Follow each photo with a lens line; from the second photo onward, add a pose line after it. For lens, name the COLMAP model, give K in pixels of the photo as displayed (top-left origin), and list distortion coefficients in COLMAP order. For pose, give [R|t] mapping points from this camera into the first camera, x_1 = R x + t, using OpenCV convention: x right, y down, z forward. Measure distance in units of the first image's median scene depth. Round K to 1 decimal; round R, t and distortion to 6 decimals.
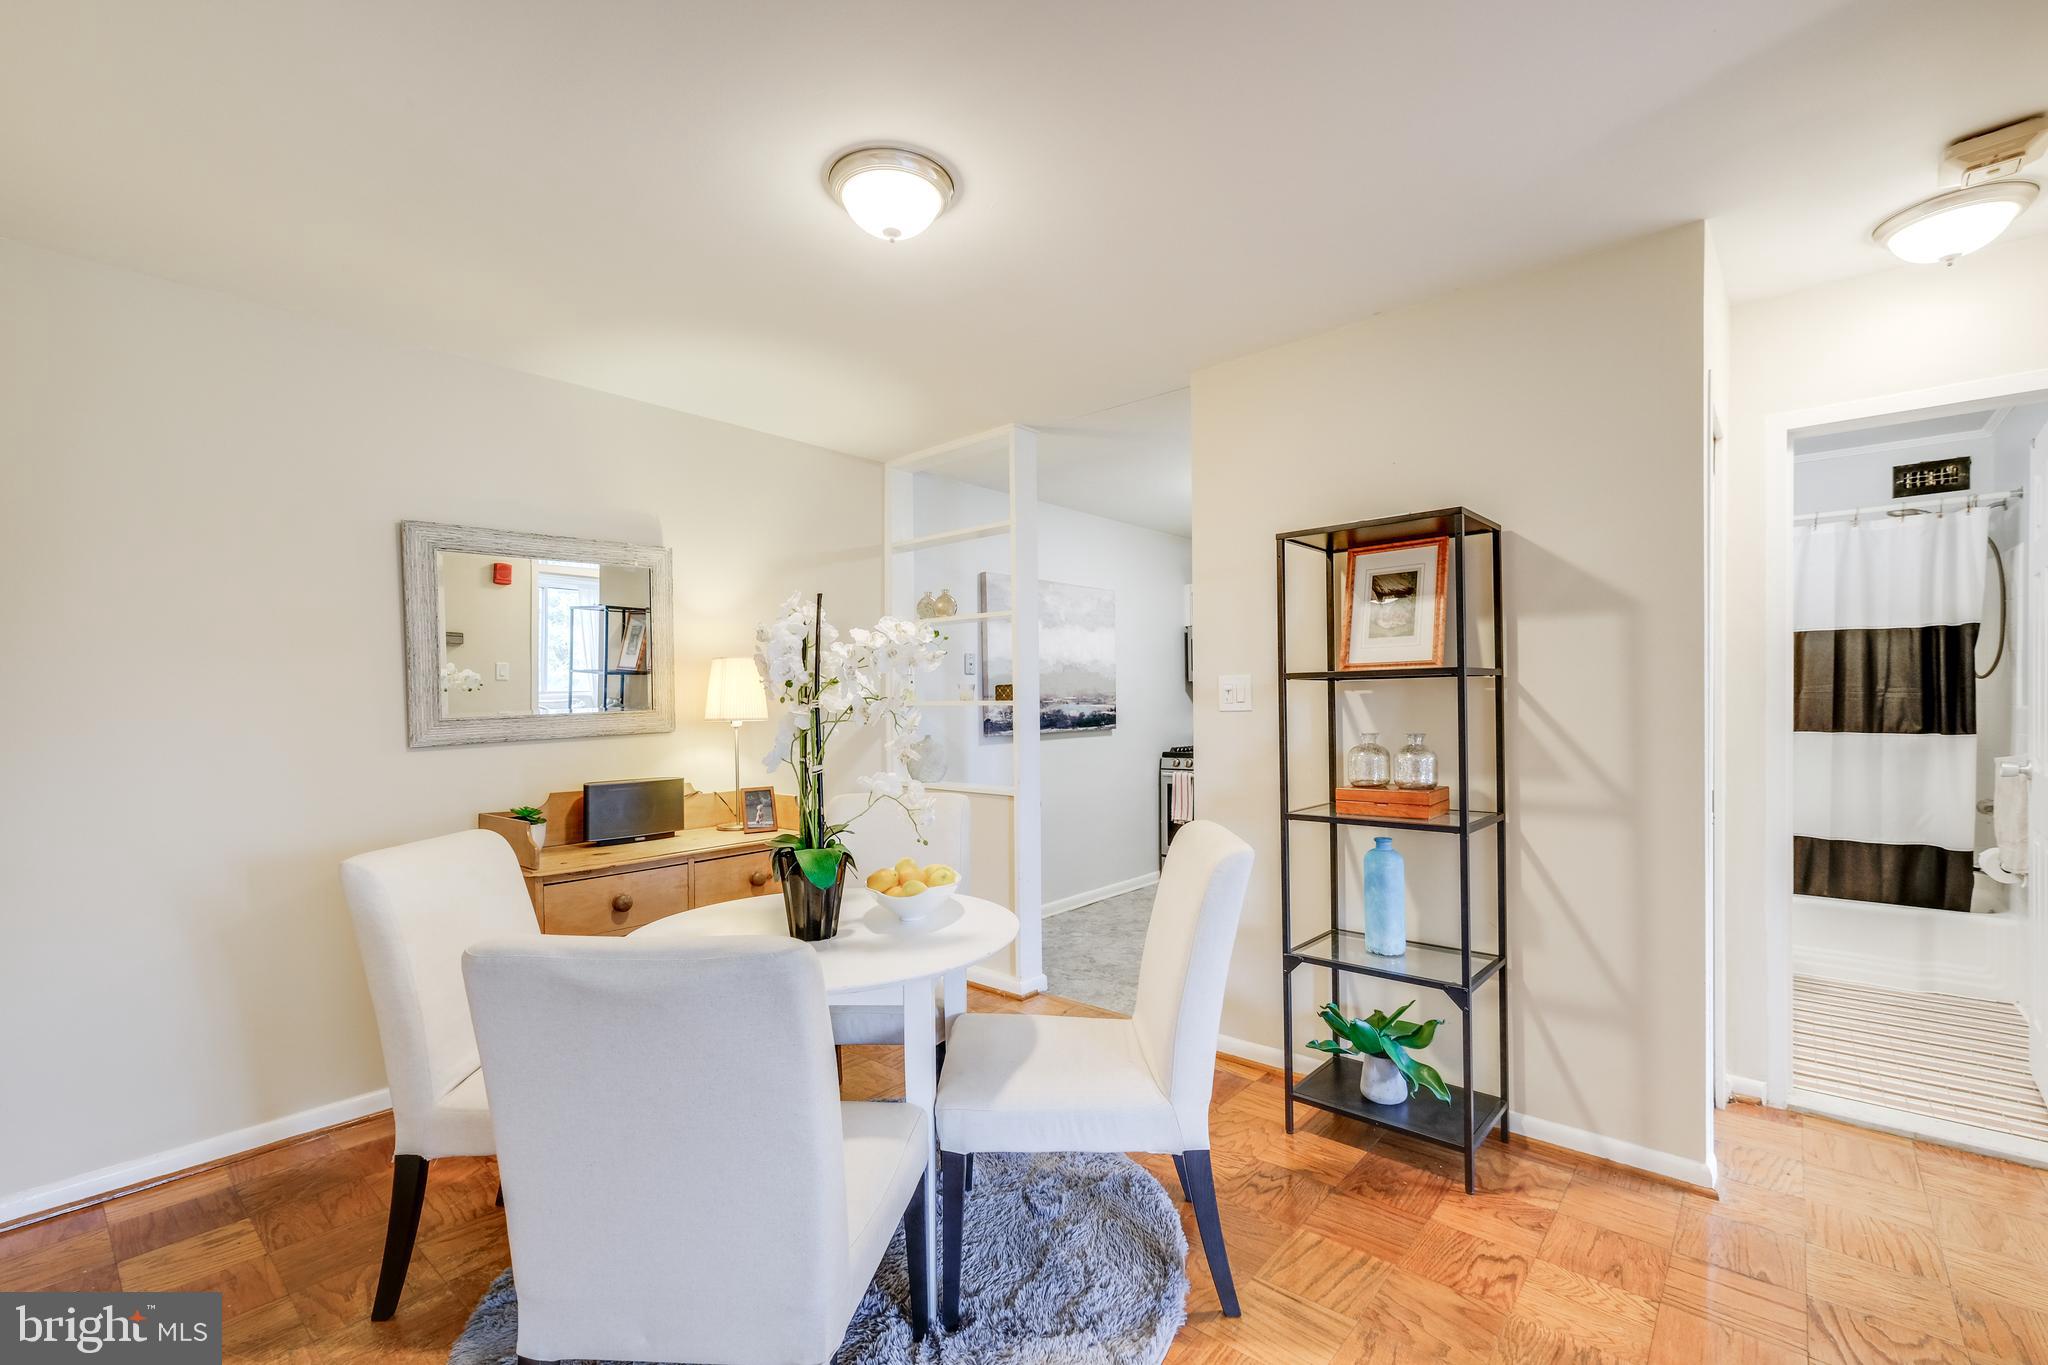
lens RADIAL K [[891.1, 0, 1036.4], [0, 891.1, 702.7], [0, 0, 1]] dist [-0.000490, -0.000360]
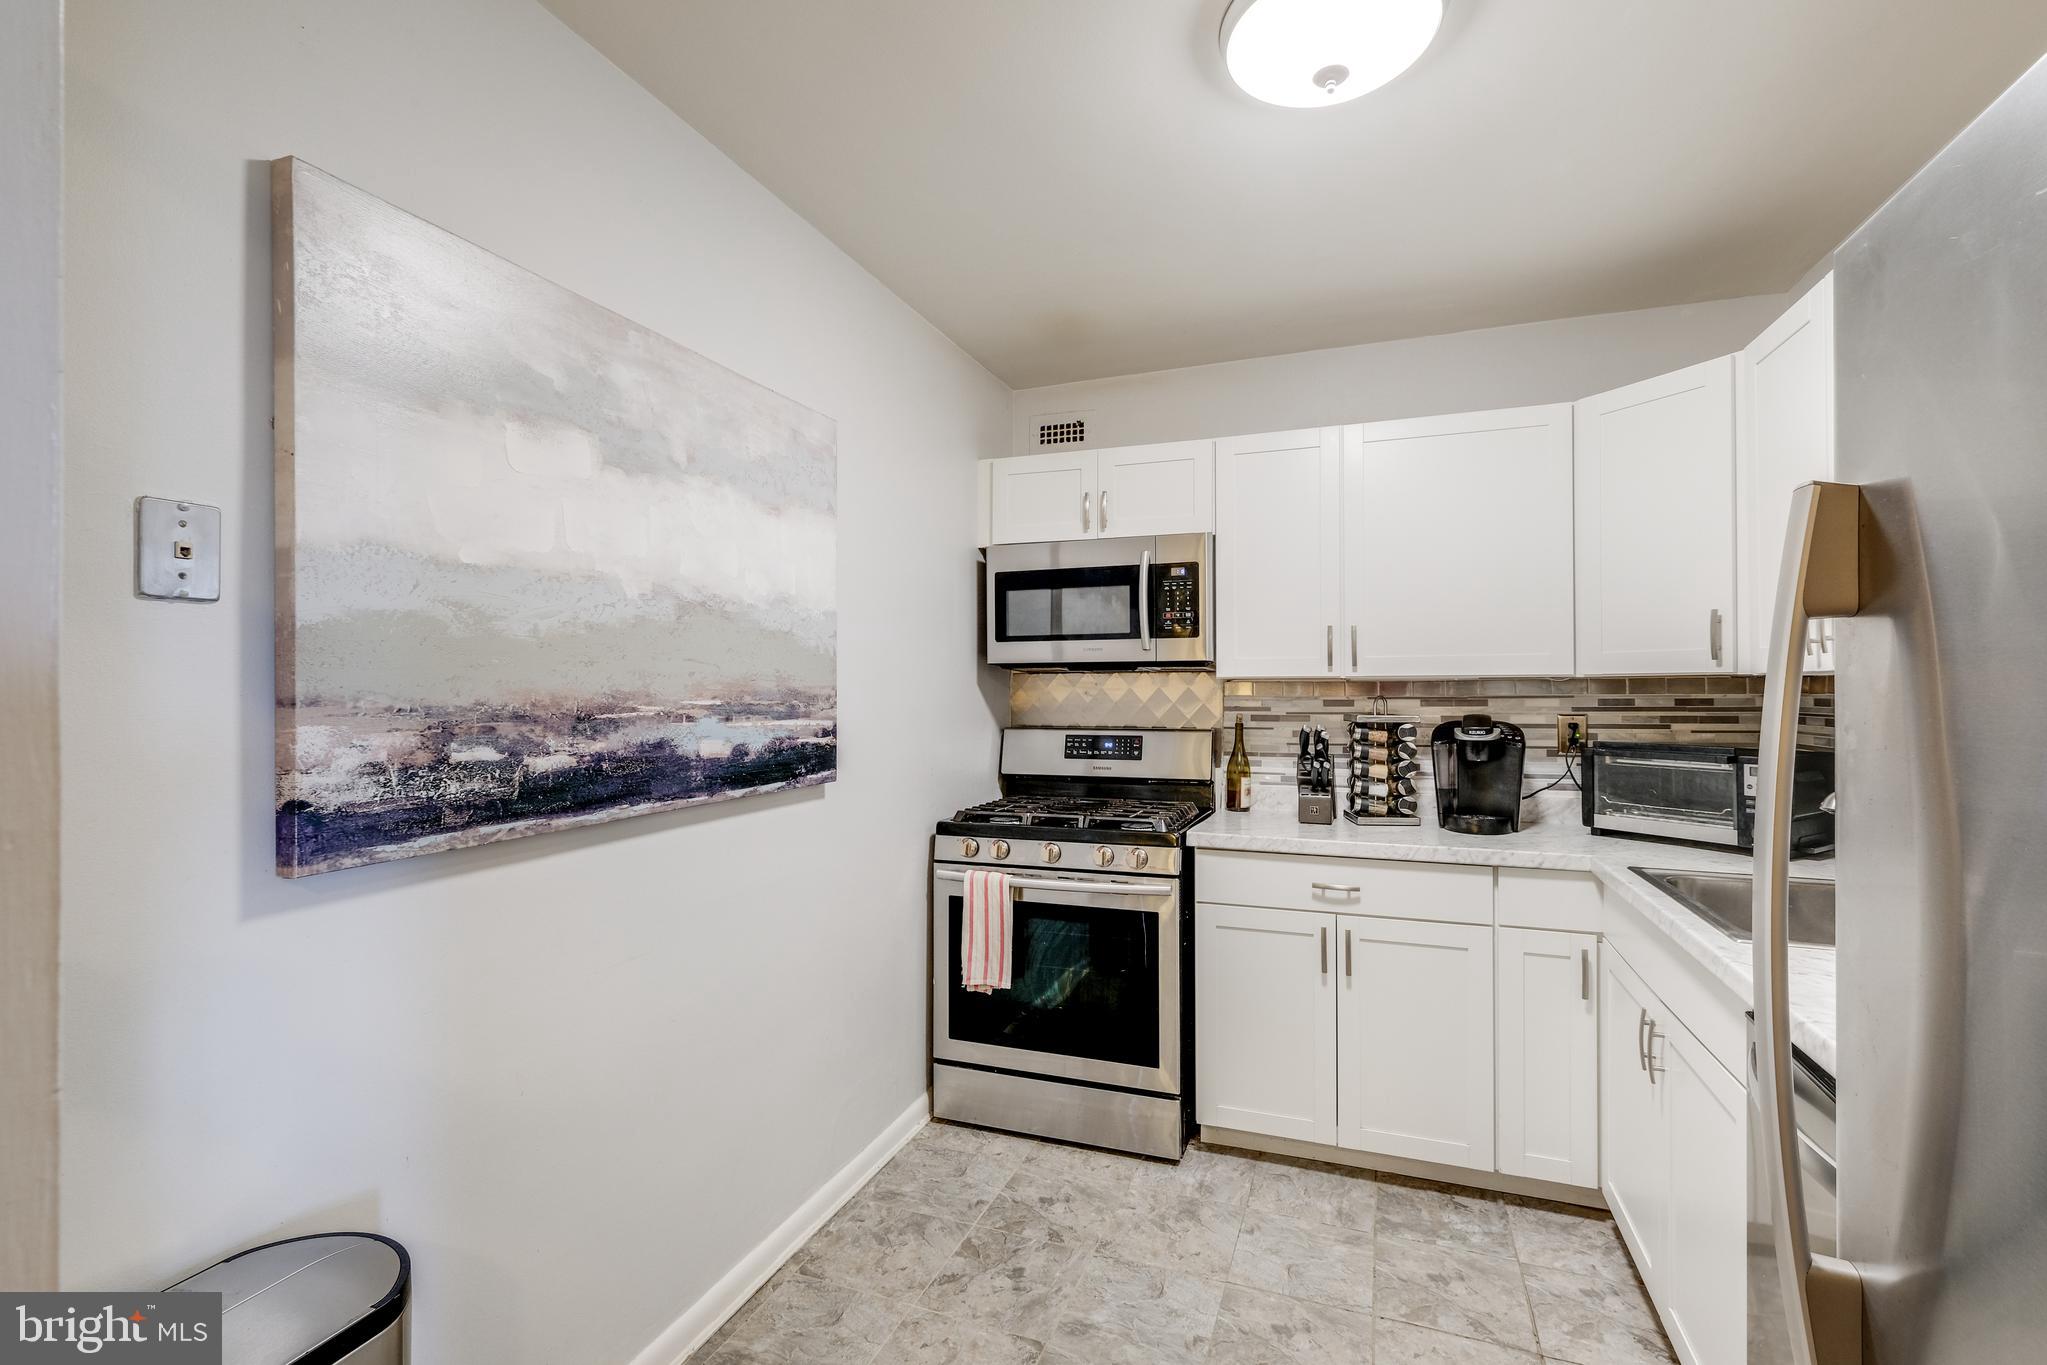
lens RADIAL K [[911.1, 0, 1038.3], [0, 911.1, 684.2], [0, 0, 1]] dist [-0.001736, -0.000858]
pose [[0.941296, 0.011718, 0.337379, 0.039959], [-0.008655, 0.999907, -0.010581, -0.009206], [-0.337471, 0.007040, 0.941310, 0.620884]]
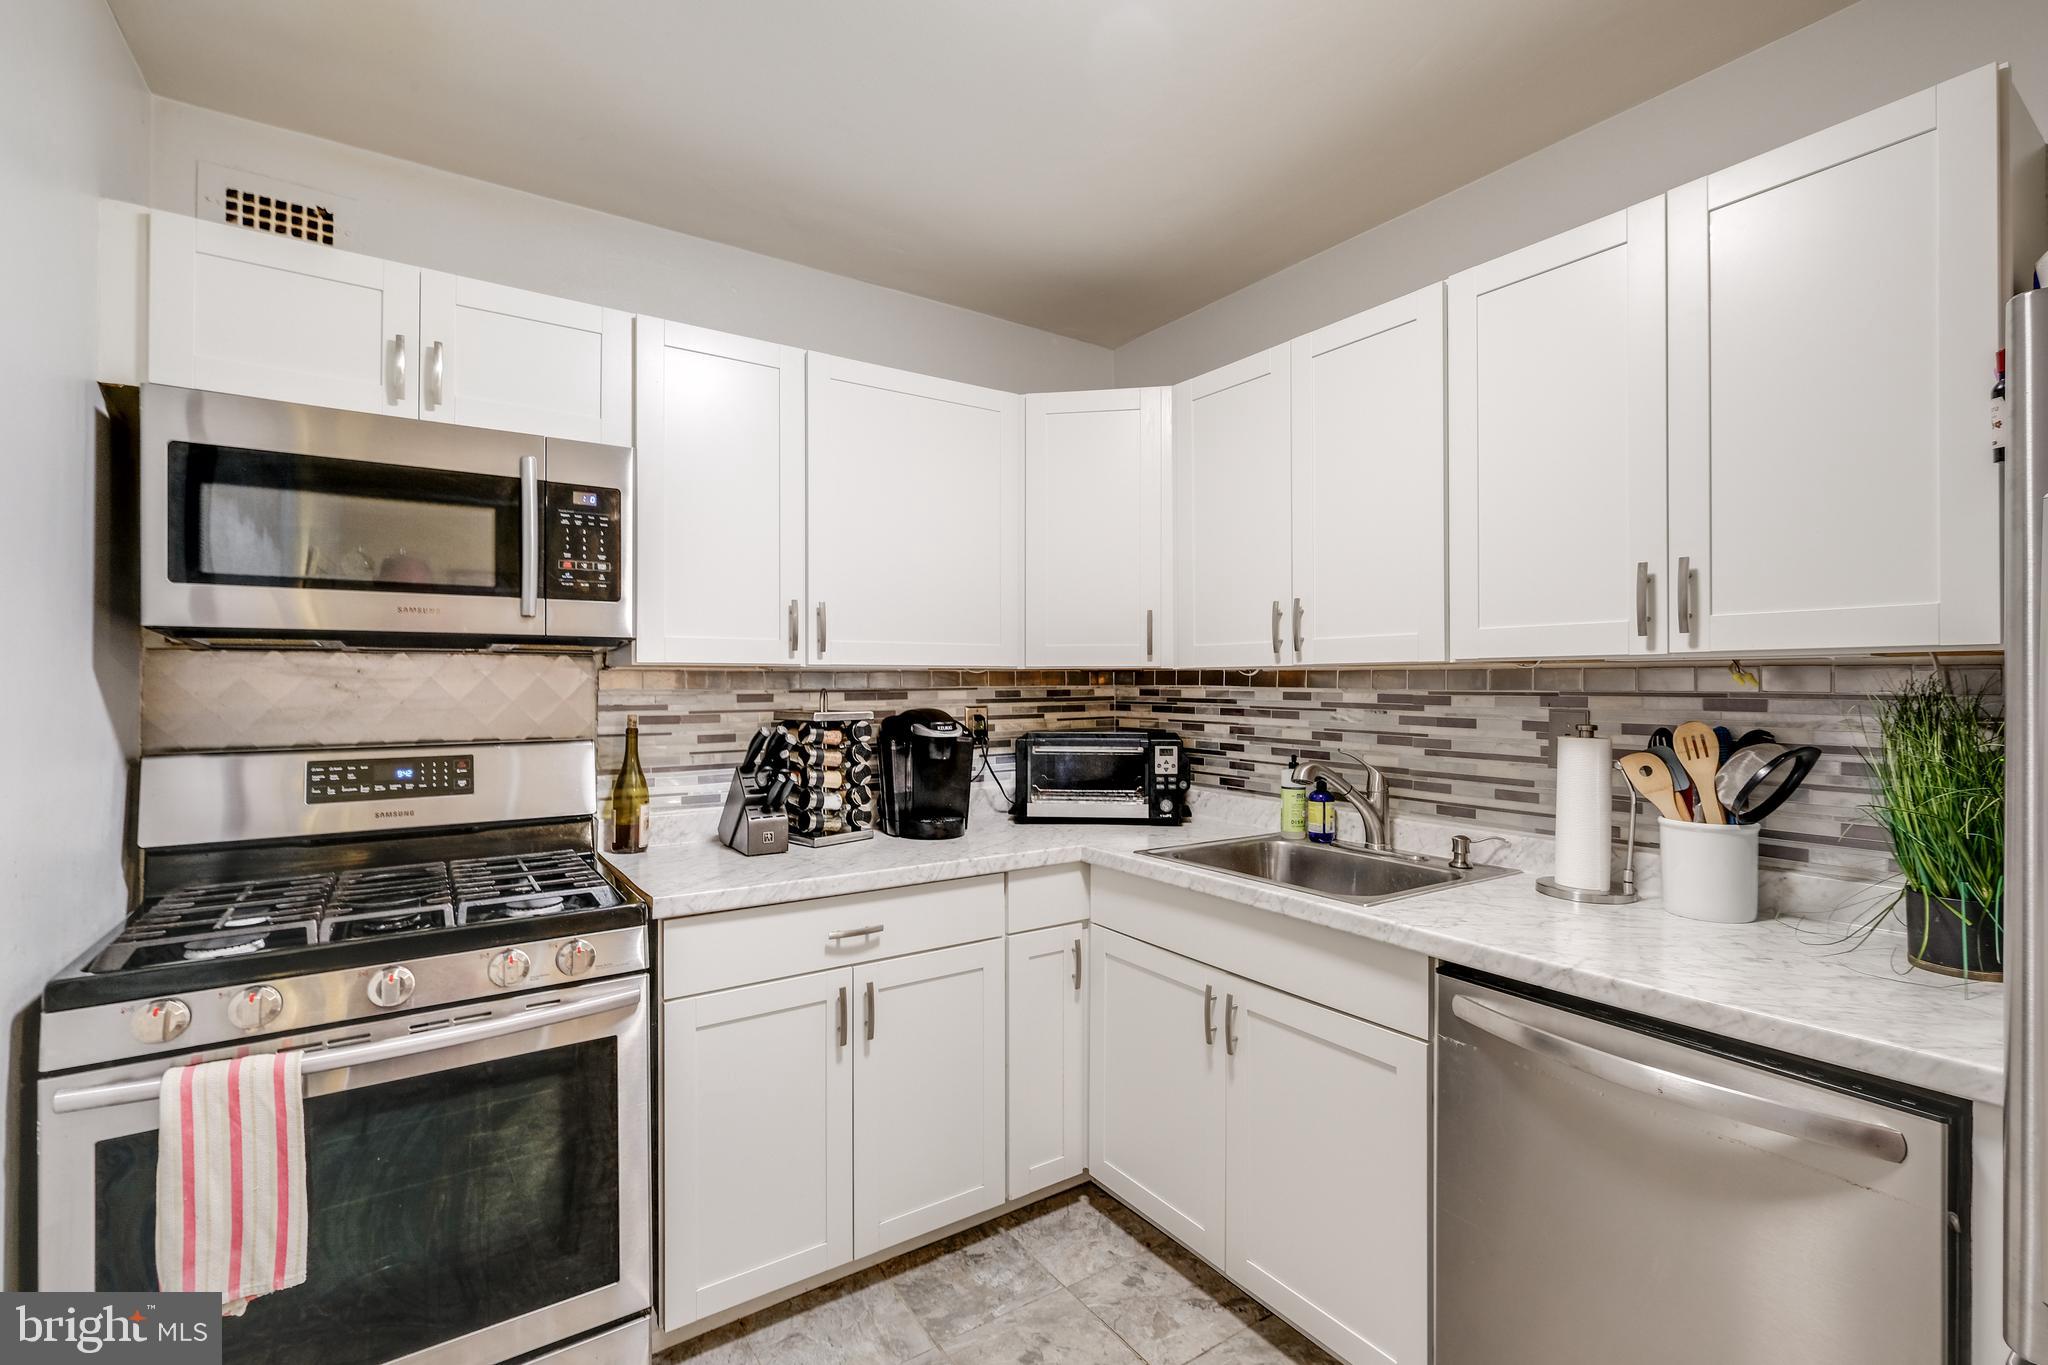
lens RADIAL K [[911.5, 0, 1030.3], [0, 911.5, 679.8], [0, 0, 1]] dist [-0.001736, -0.000858]
pose [[0.254278, 0.013476, 0.967037, 0.006644], [-0.002775, 0.999909, -0.013204, -0.008536], [-0.967127, 0.000674, 0.254293, 0.828293]]
